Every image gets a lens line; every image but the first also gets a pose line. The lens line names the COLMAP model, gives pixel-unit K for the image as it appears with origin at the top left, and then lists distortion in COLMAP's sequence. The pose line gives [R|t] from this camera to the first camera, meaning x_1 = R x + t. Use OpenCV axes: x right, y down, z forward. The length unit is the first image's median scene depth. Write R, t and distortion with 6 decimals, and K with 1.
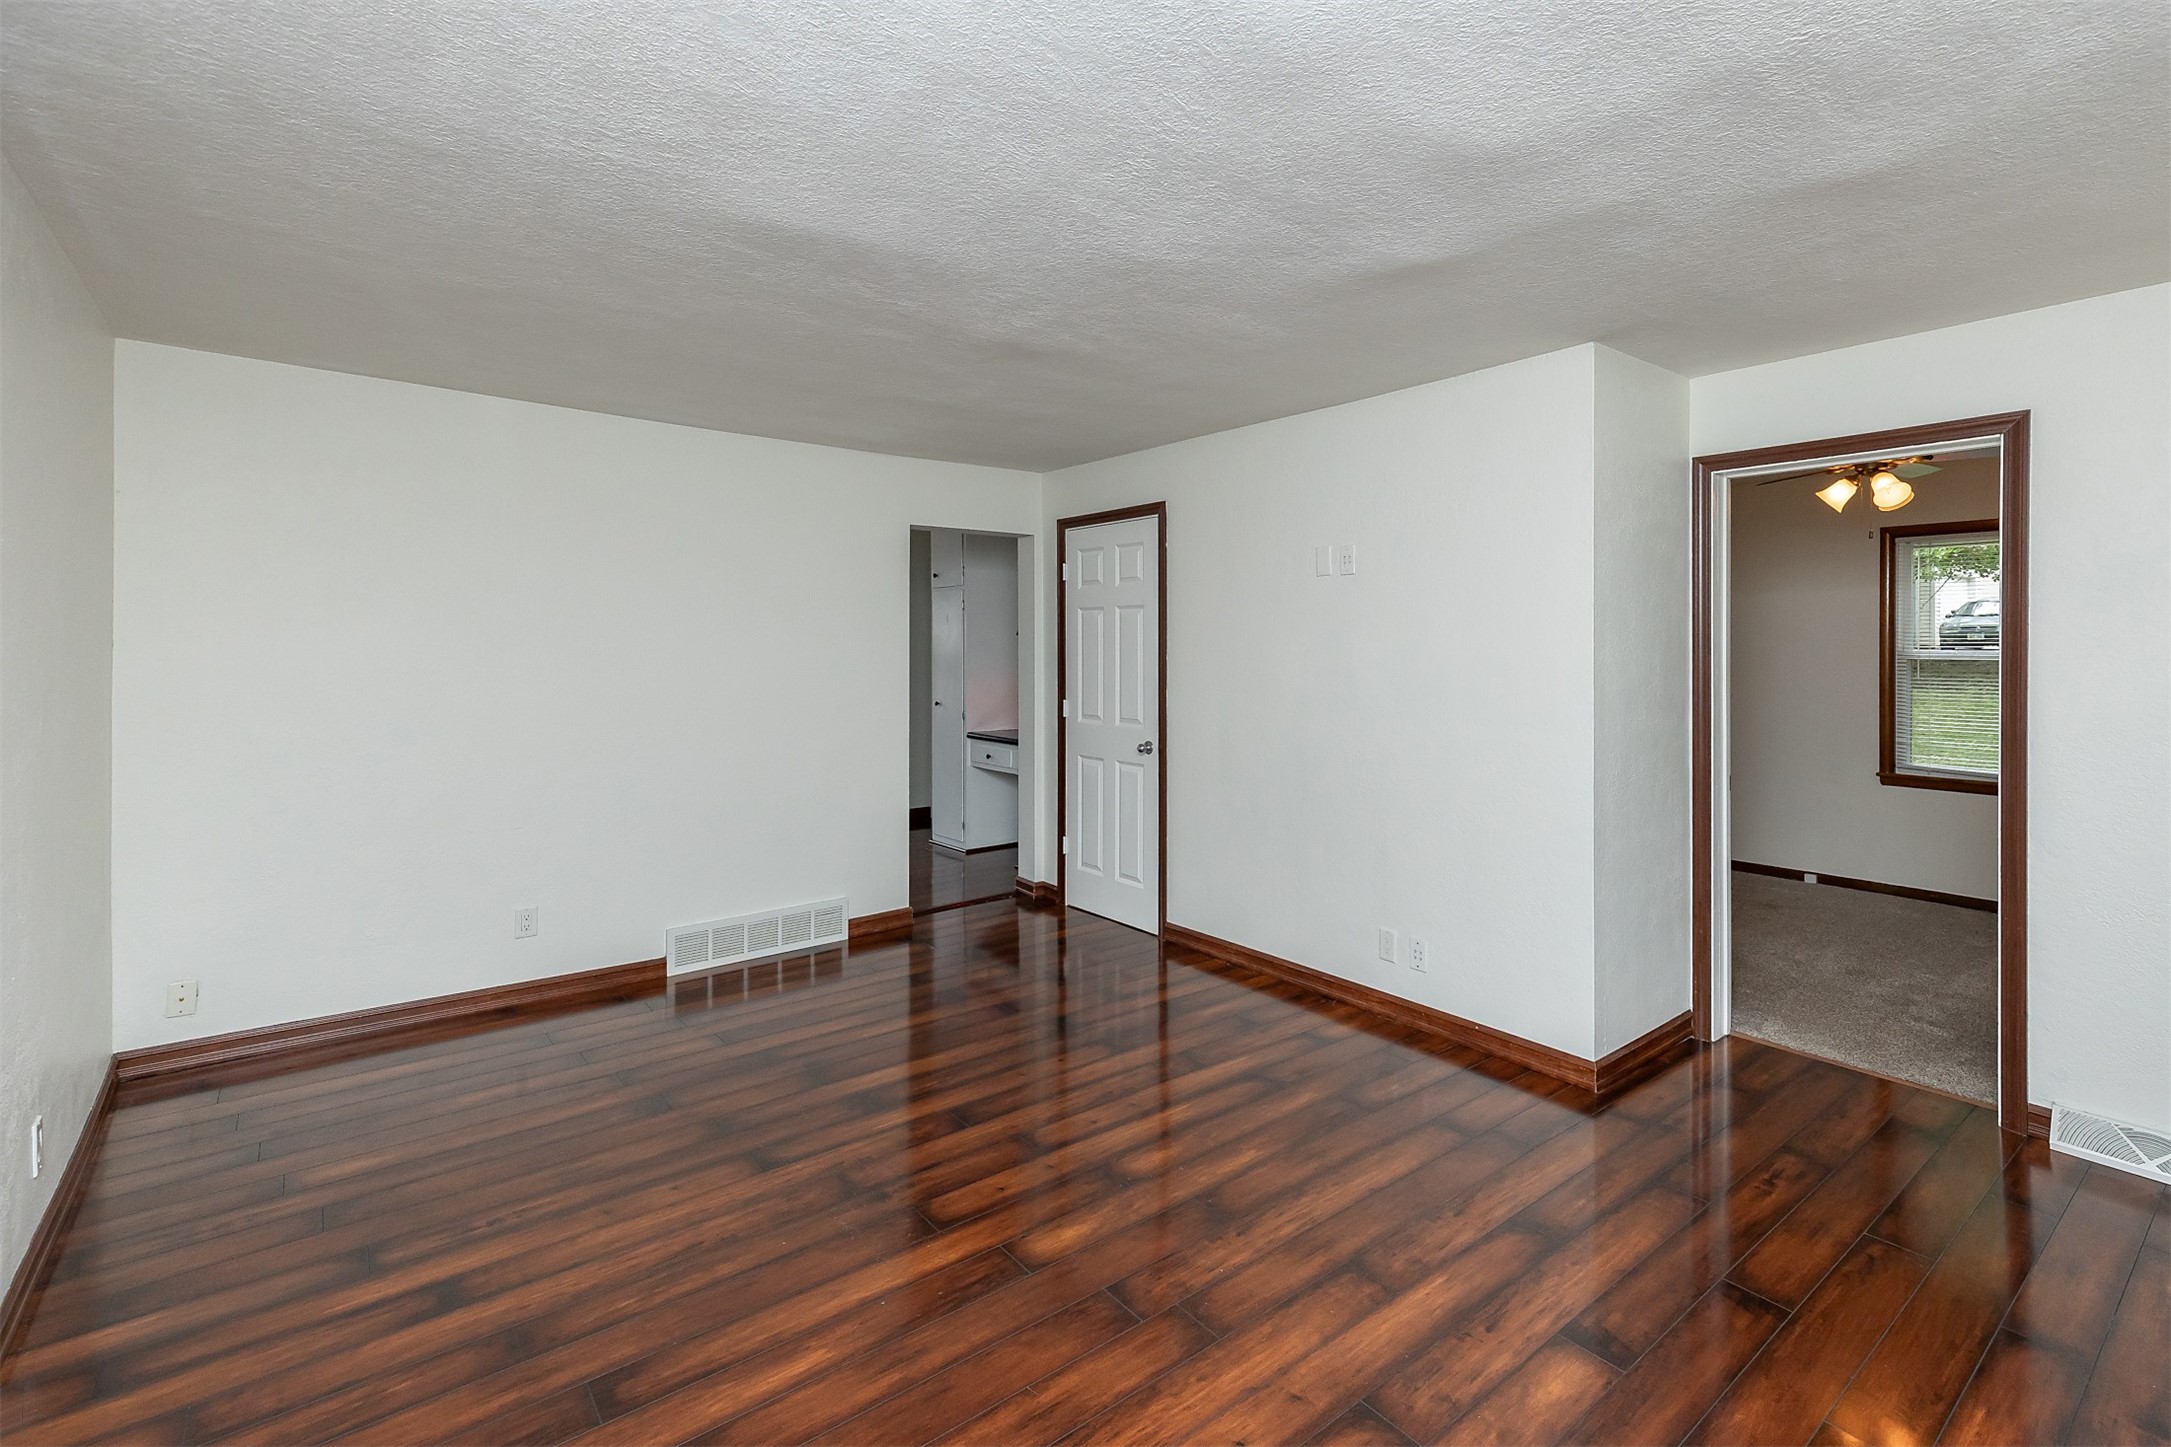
lens RADIAL K [[993.0, 0, 1084.4], [0, 993.0, 641.0], [0, 0, 1]] dist [0.027253, -0.000293]
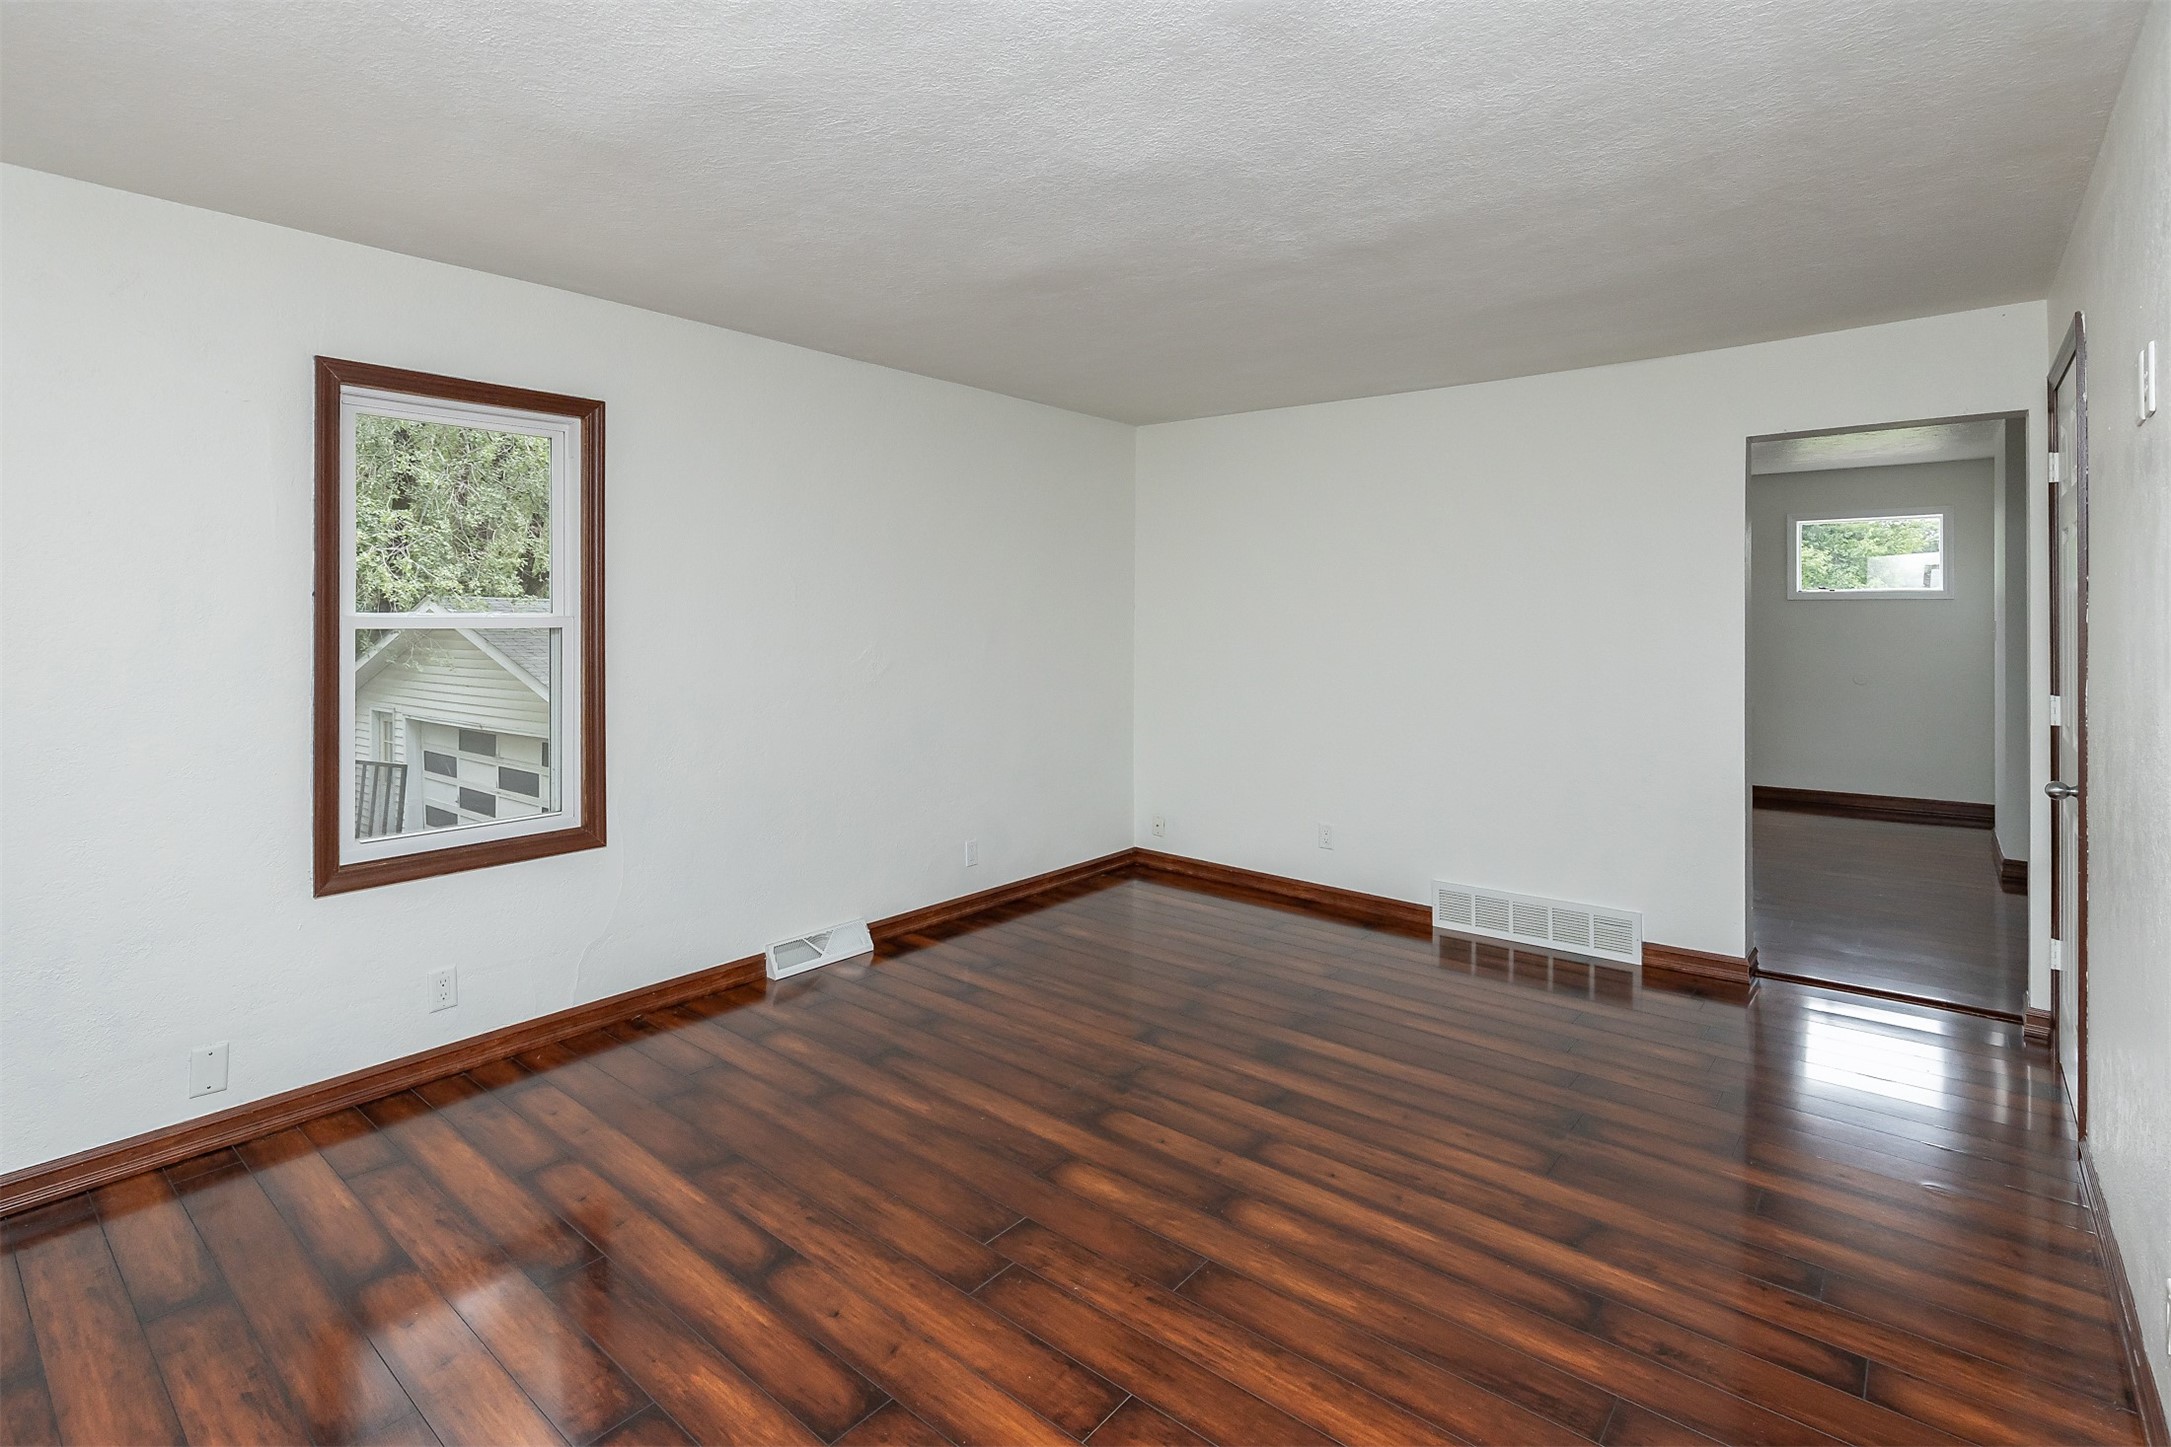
lens RADIAL K [[1001.1, 0, 1089.4], [0, 1001.1, 635.2], [0, 0, 1]] dist [0.001698, 0.000136]
pose [[0.220407, 0.017096, -0.975258, 0.859284], [0.005870, 0.999805, 0.018853, 0.014780], [0.975390, -0.009880, 0.220264, 0.691634]]
